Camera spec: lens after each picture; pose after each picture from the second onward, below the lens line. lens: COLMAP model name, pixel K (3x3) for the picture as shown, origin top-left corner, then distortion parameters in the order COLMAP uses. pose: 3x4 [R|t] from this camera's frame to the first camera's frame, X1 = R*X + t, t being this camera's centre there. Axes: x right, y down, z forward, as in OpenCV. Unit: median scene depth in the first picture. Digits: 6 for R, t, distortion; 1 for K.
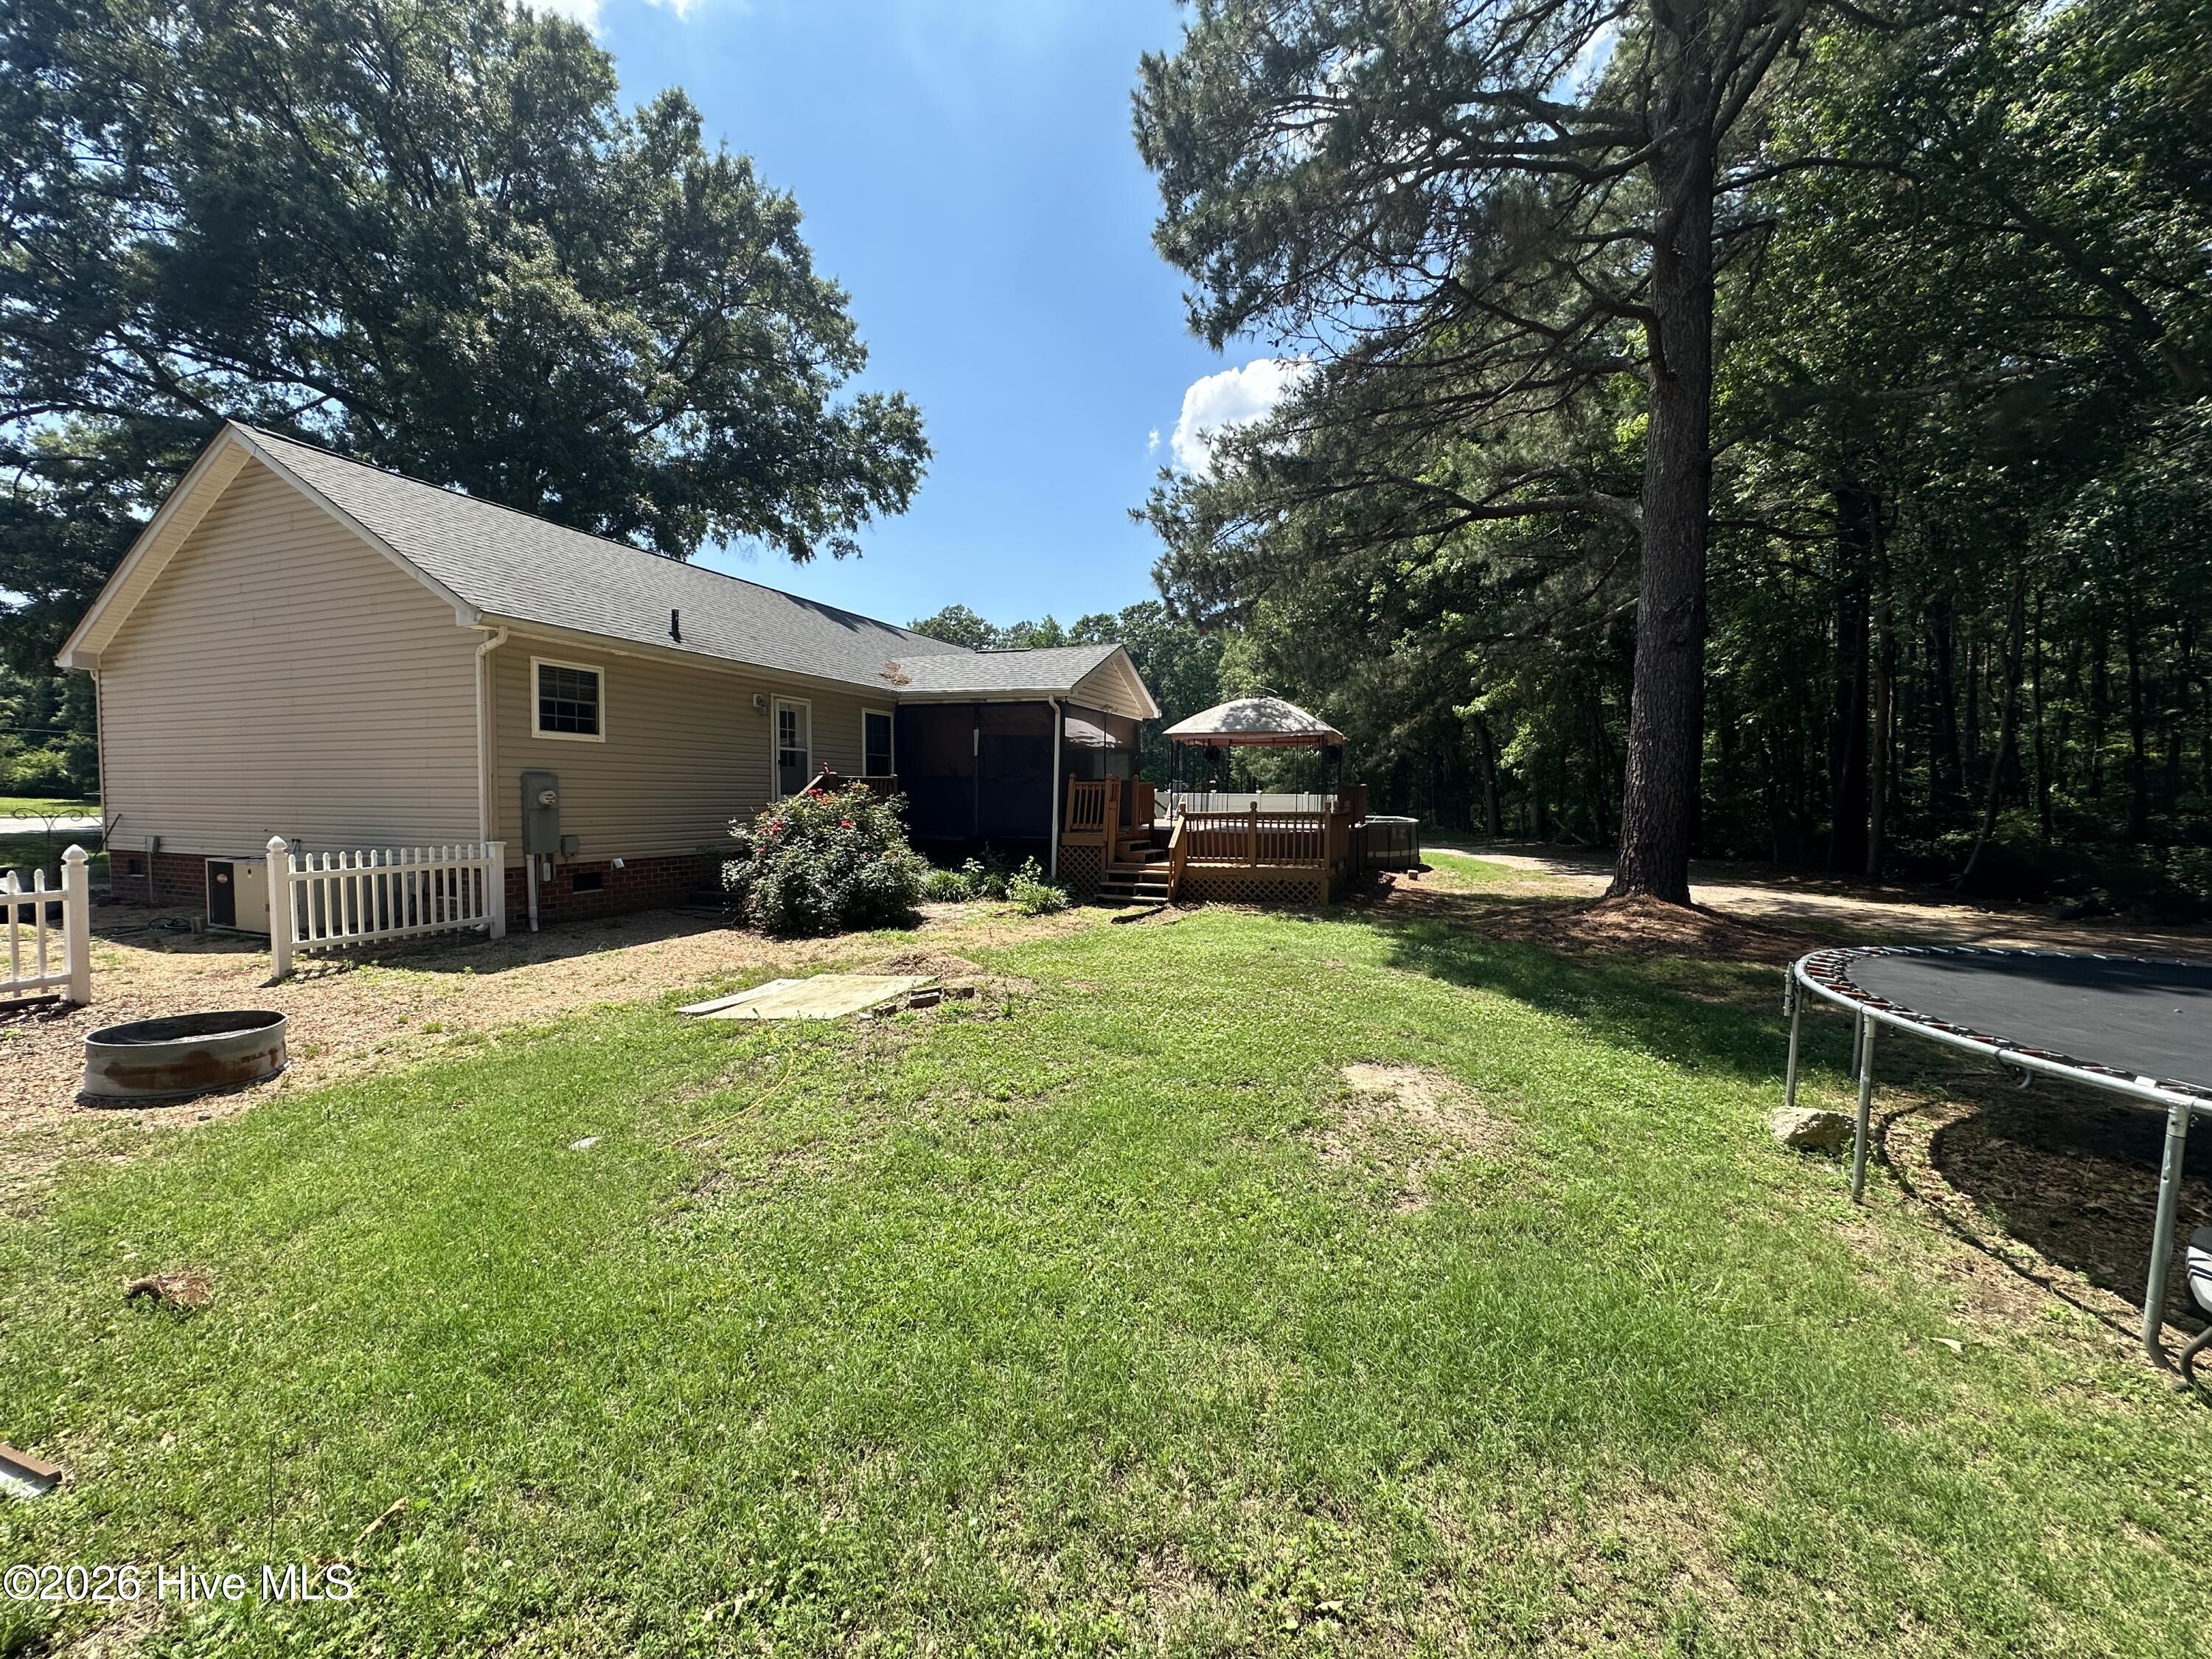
lens RADIAL K [[884.7, 0, 1103.0], [0, 884.7, 838.6], [0, 0, 1]] dist [-0.000941, -0.000238]
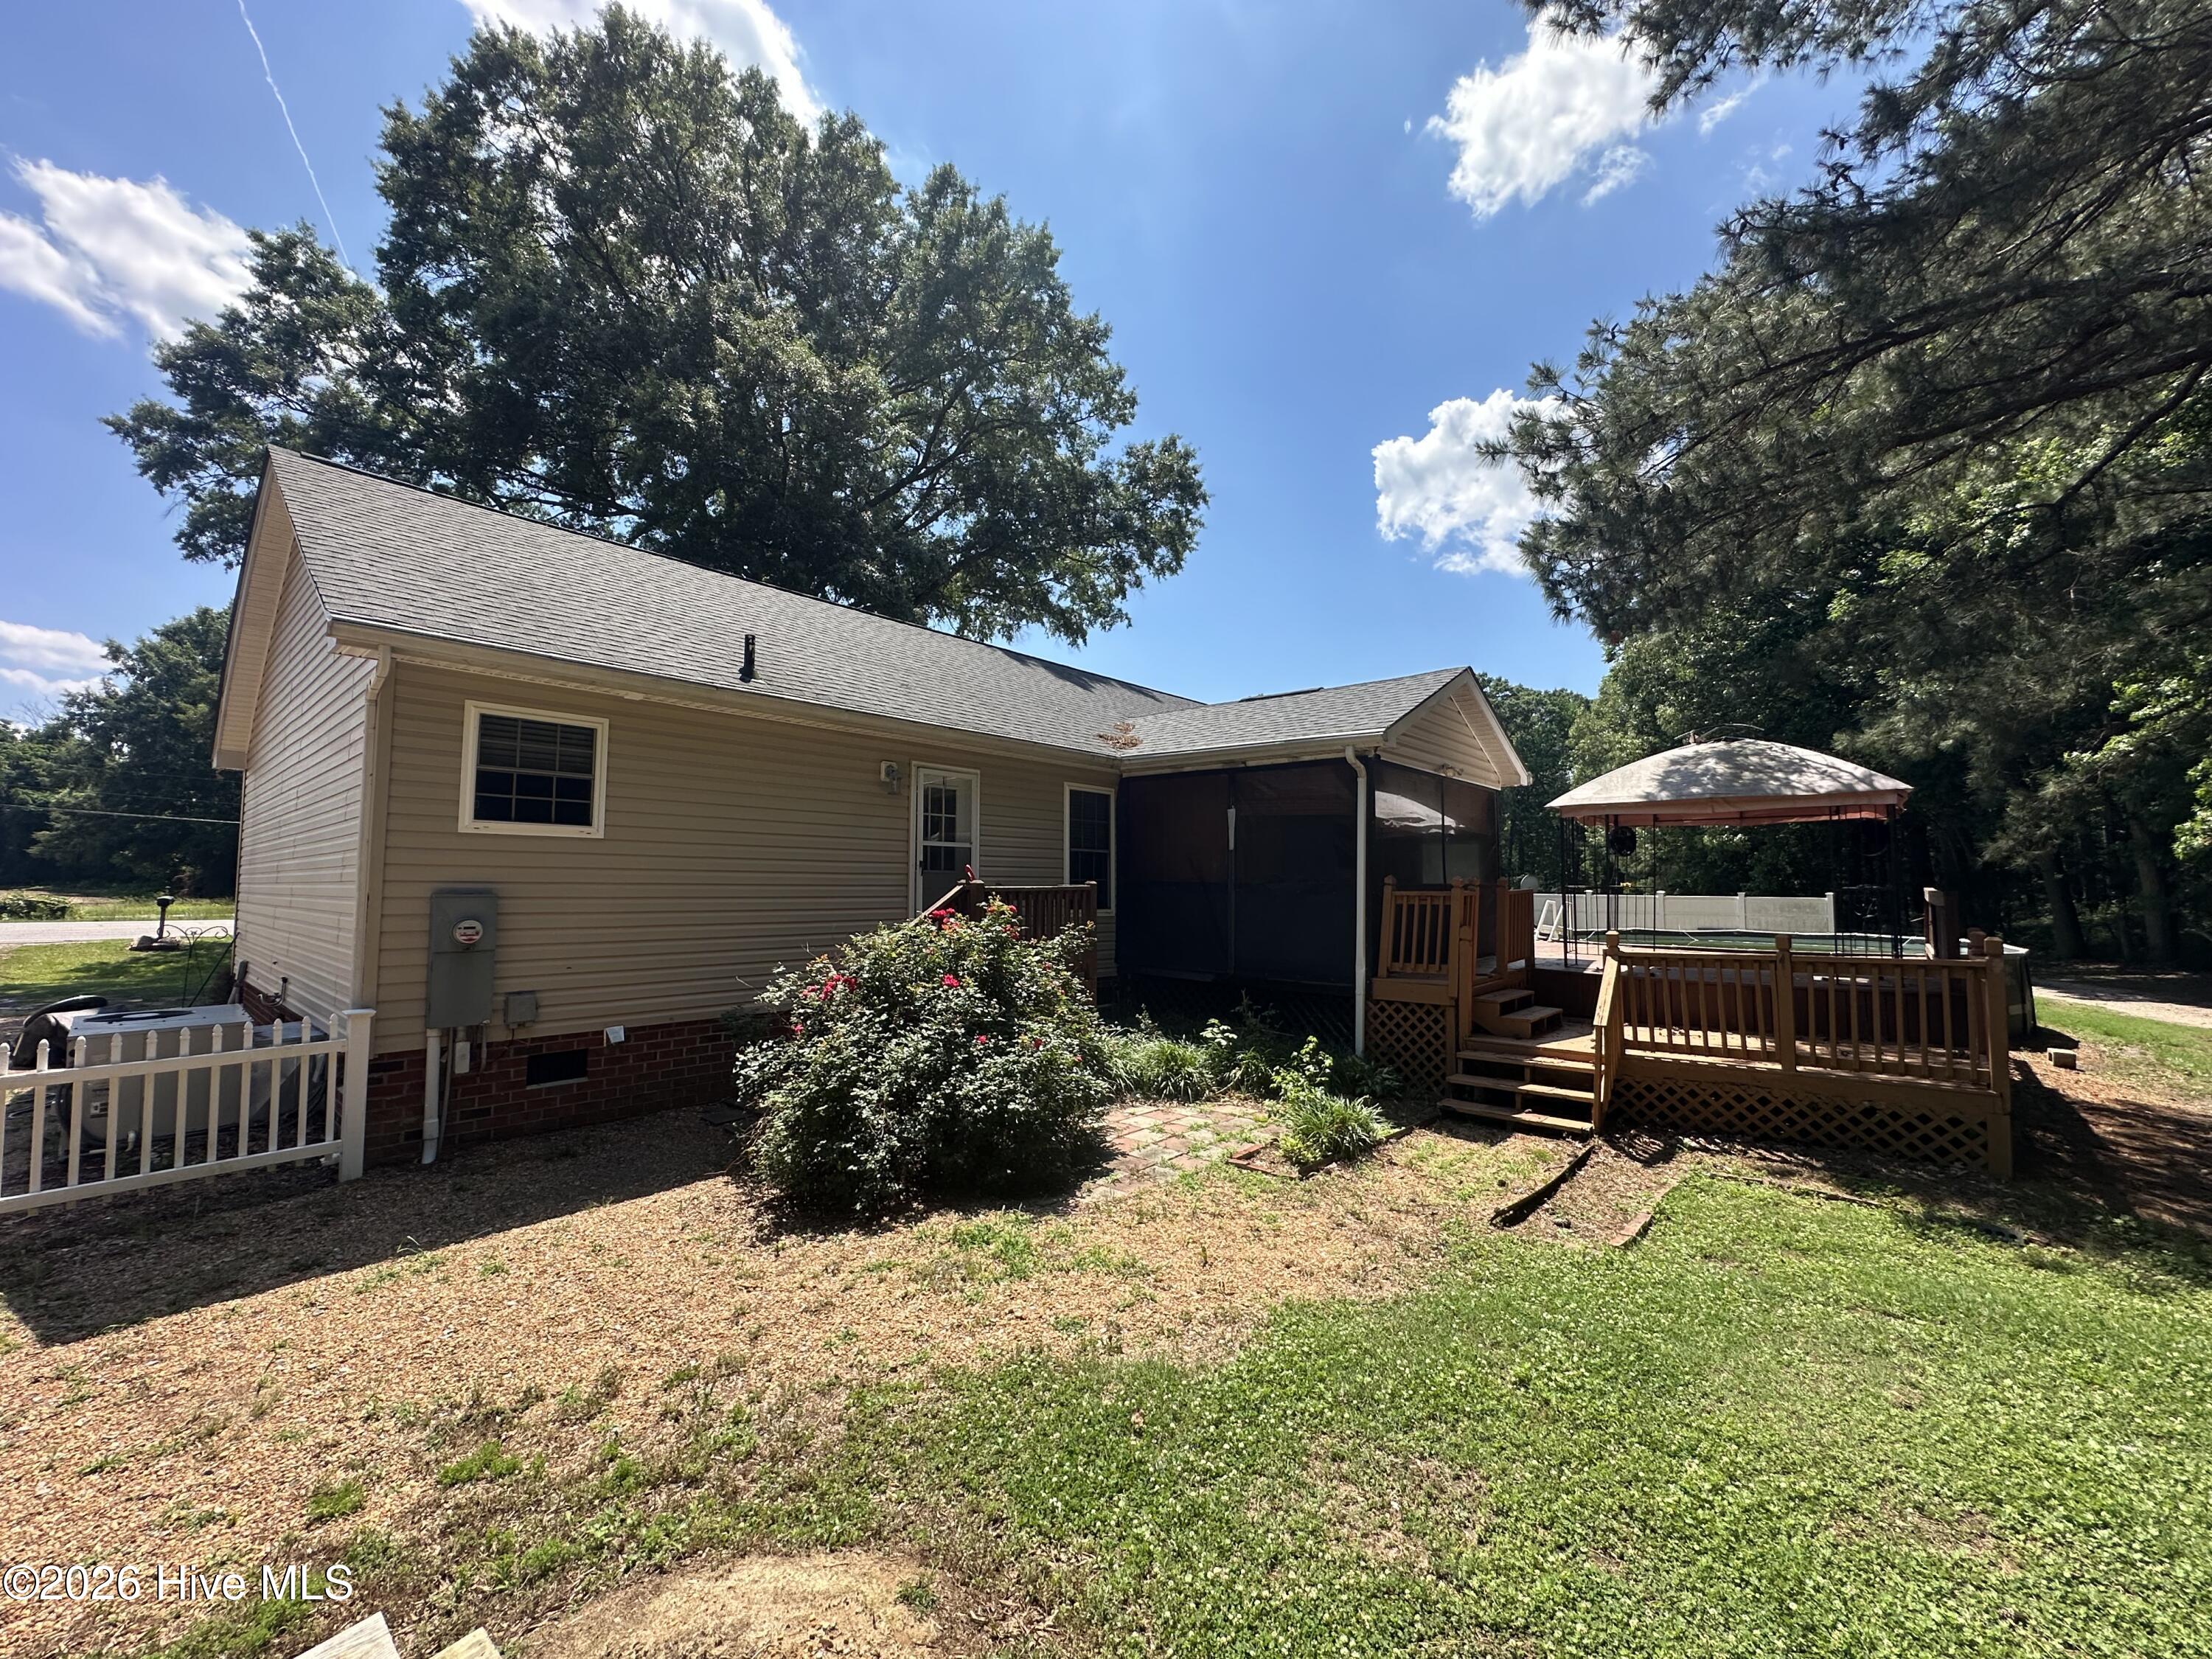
lens RADIAL K [[884.7, 0, 1105.6], [0, 884.7, 841.6], [0, 0, 1]] dist [-0.000941, -0.000238]
pose [[0.942967, -0.019210, -0.332332, -0.015732], [-0.014521, 0.995009, -0.098718, -0.033414], [0.332570, 0.097914, 0.937982, 0.355738]]
